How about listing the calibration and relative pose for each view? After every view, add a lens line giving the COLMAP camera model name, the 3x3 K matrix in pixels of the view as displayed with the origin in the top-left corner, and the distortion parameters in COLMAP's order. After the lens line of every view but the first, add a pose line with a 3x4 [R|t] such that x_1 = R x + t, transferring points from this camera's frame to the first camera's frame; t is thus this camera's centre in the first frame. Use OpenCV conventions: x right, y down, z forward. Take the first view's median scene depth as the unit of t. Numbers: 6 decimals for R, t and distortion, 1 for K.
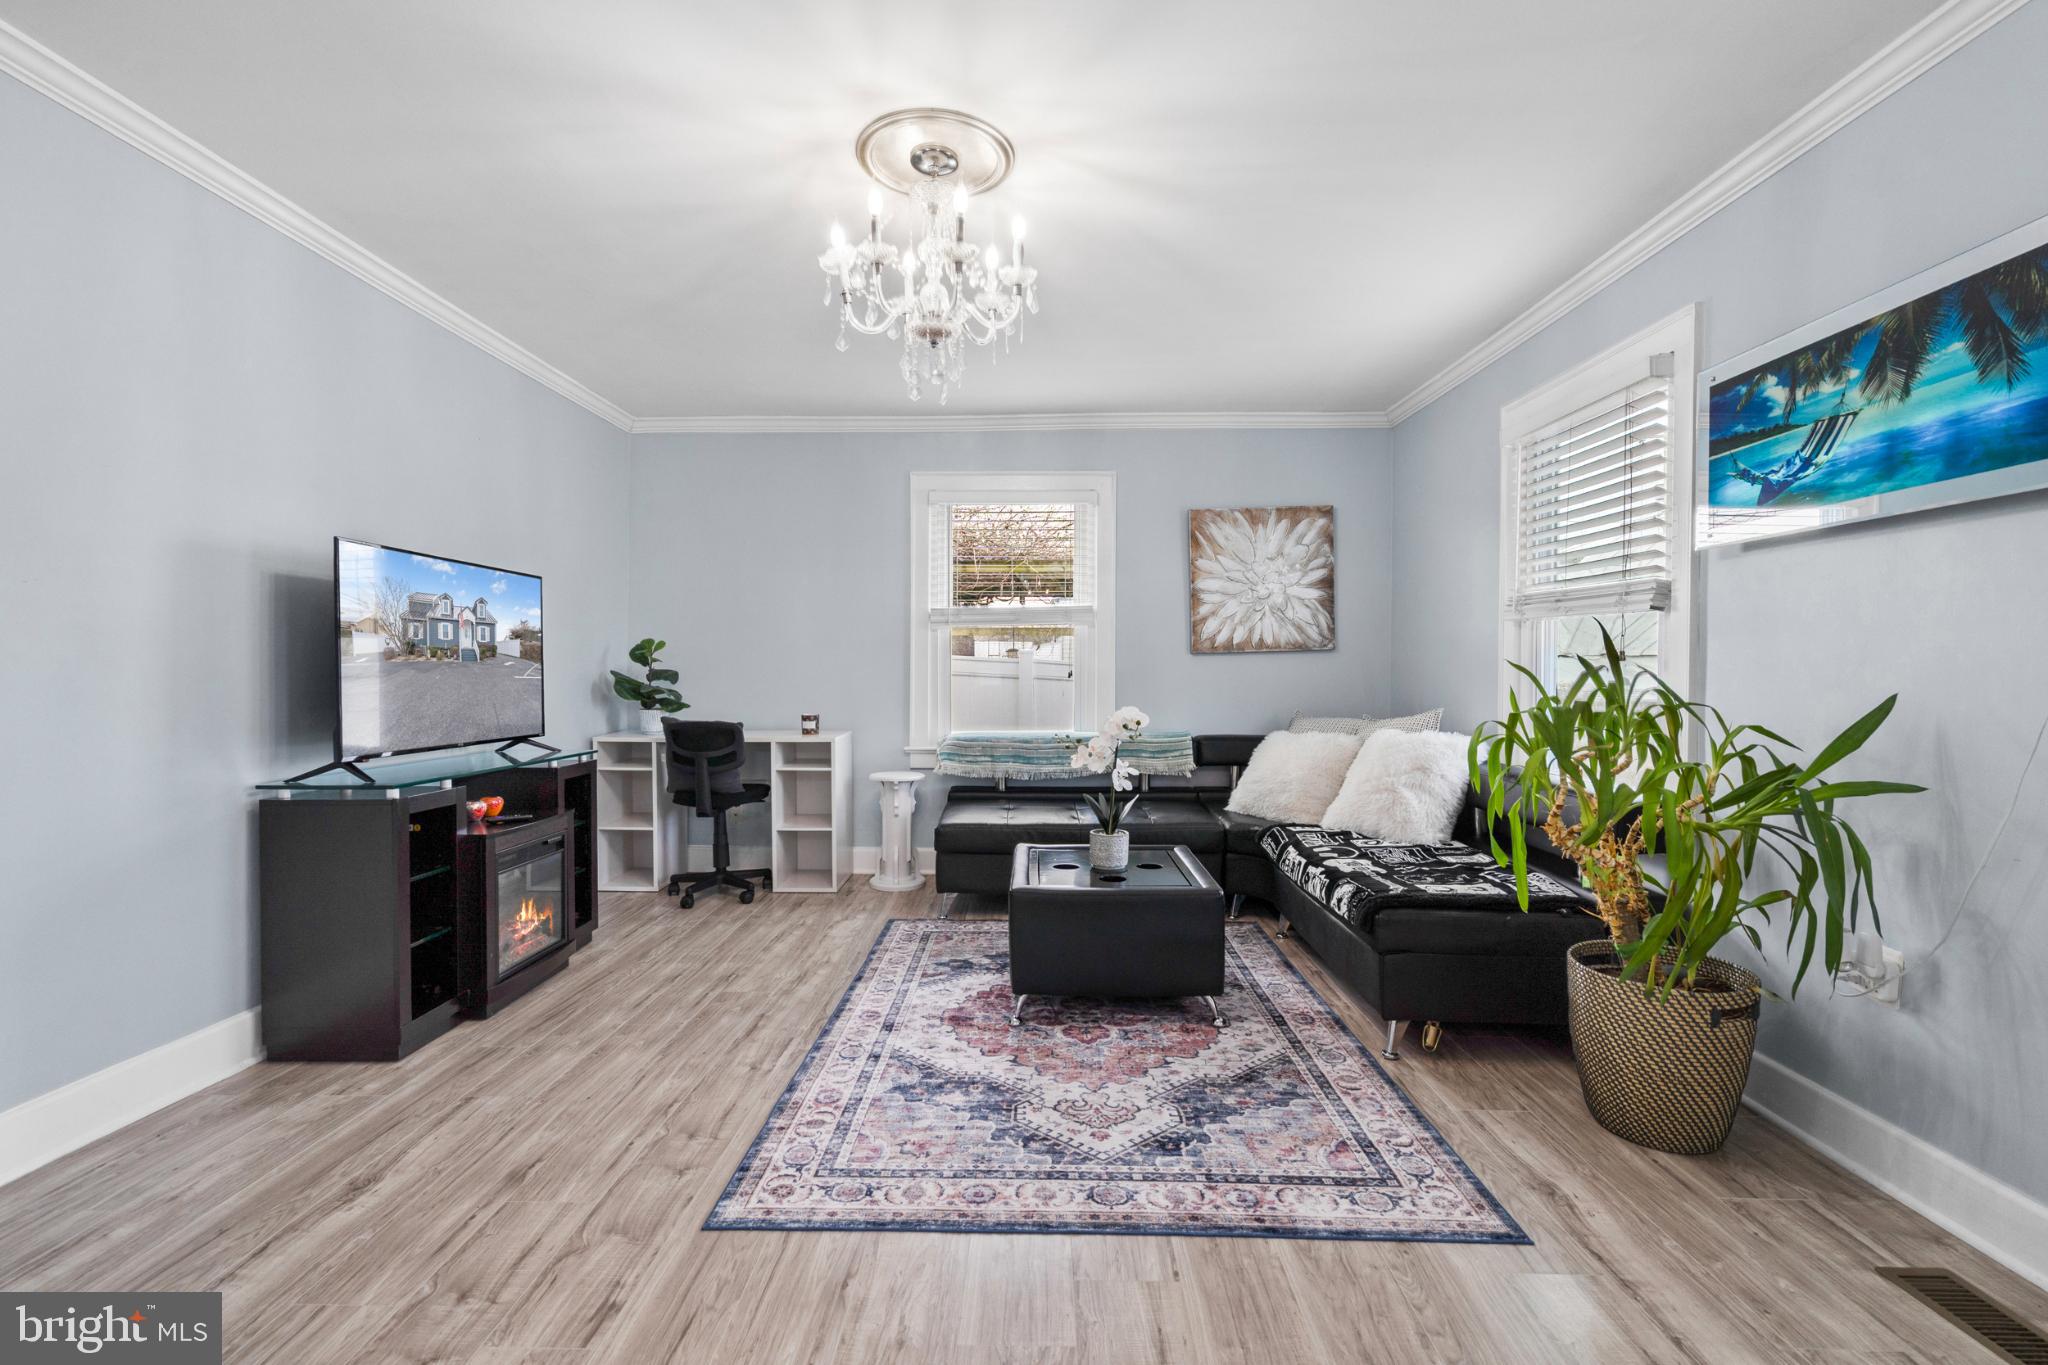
lens RADIAL K [[938.1, 0, 1012.1], [0, 938.1, 678.6], [0, 0, 1]] dist [-0.014689, 0.004807]
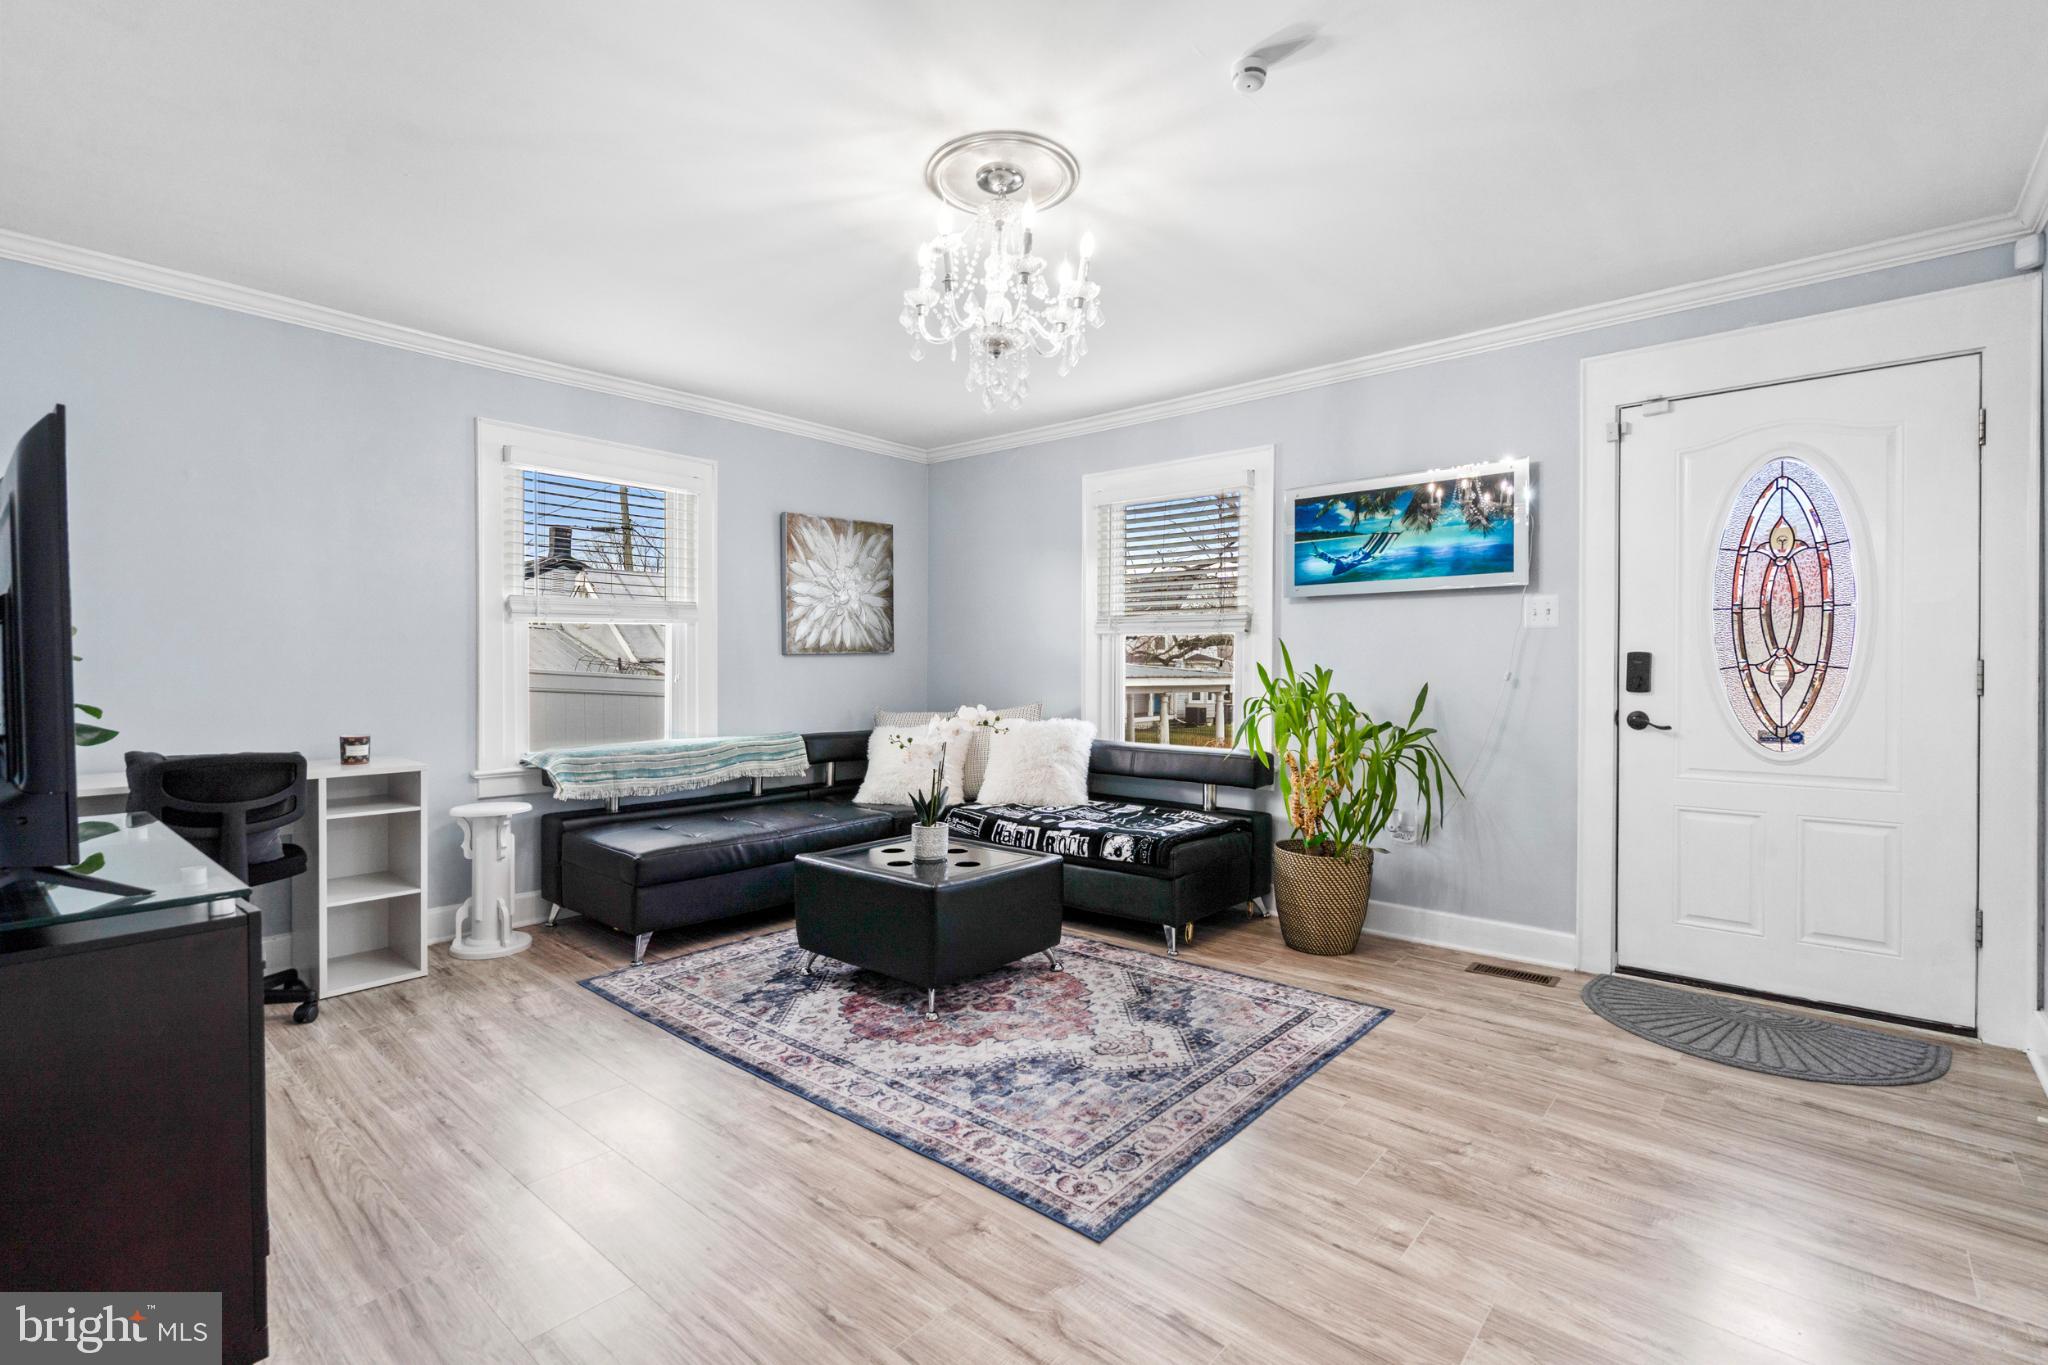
lens RADIAL K [[938.1, 0, 1020.4], [0, 938.1, 675.8], [0, 0, 1]] dist [-0.014689, 0.004807]
pose [[0.631385, -0.007425, 0.775434, -0.812594], [0.009008, 0.999957, 0.002240, -0.007491], [-0.775417, 0.005571, 0.631425, 0.311943]]
